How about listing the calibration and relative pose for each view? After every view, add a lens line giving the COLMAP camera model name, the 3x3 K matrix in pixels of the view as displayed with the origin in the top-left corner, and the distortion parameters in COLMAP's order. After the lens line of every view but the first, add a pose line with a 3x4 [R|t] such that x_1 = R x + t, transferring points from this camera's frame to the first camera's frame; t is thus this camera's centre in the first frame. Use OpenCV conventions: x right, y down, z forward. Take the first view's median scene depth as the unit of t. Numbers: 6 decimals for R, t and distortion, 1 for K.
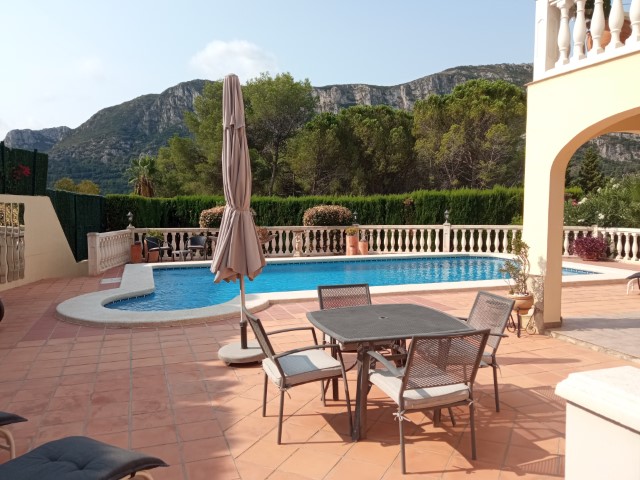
lens RADIAL K [[508.9, 0, 317.4], [0, 508.9, 244.5], [0, 0, 1]] dist [0.084578, -0.007369]
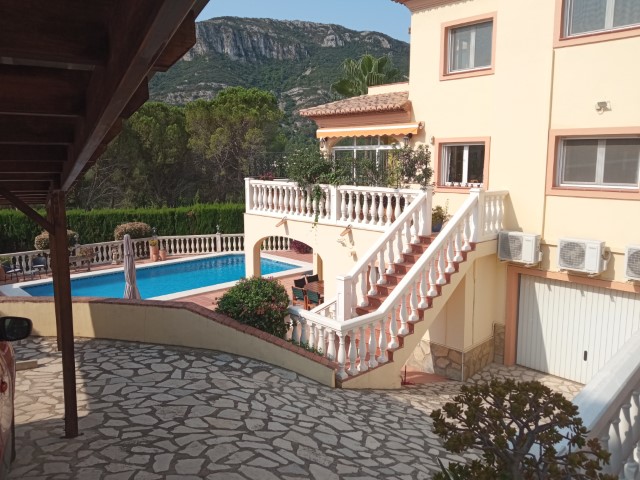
lens RADIAL K [[508.9, 0, 314.7], [0, 508.9, 239.6], [0, 0, 1]] dist [0.084578, -0.007369]
pose [[0.909704, -0.071732, 0.409015, -0.108066], [0.040869, 0.995651, 0.083717, -0.133728], [-0.413241, -0.059441, 0.908679, -0.495753]]
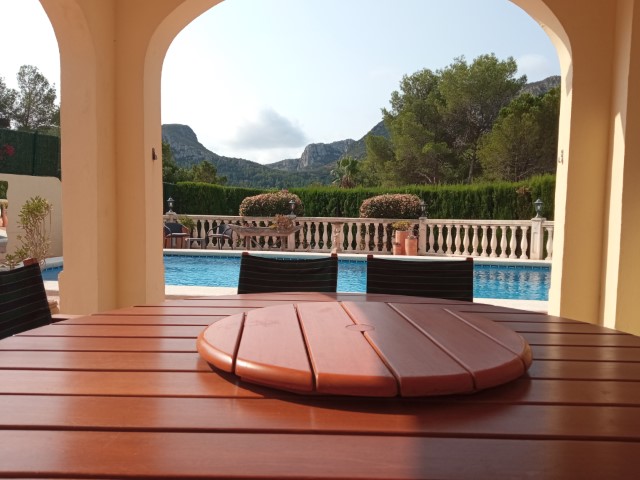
lens RADIAL K [[508.9, 0, 318.8], [0, 508.9, 243.0], [0, 0, 1]] dist [0.084578, -0.007369]
pose [[0.881267, 0.047556, -0.470220, 0.311815], [-0.052862, 0.998600, 0.001921, 0.006496], [0.469653, 0.023164, 0.882547, 0.235263]]
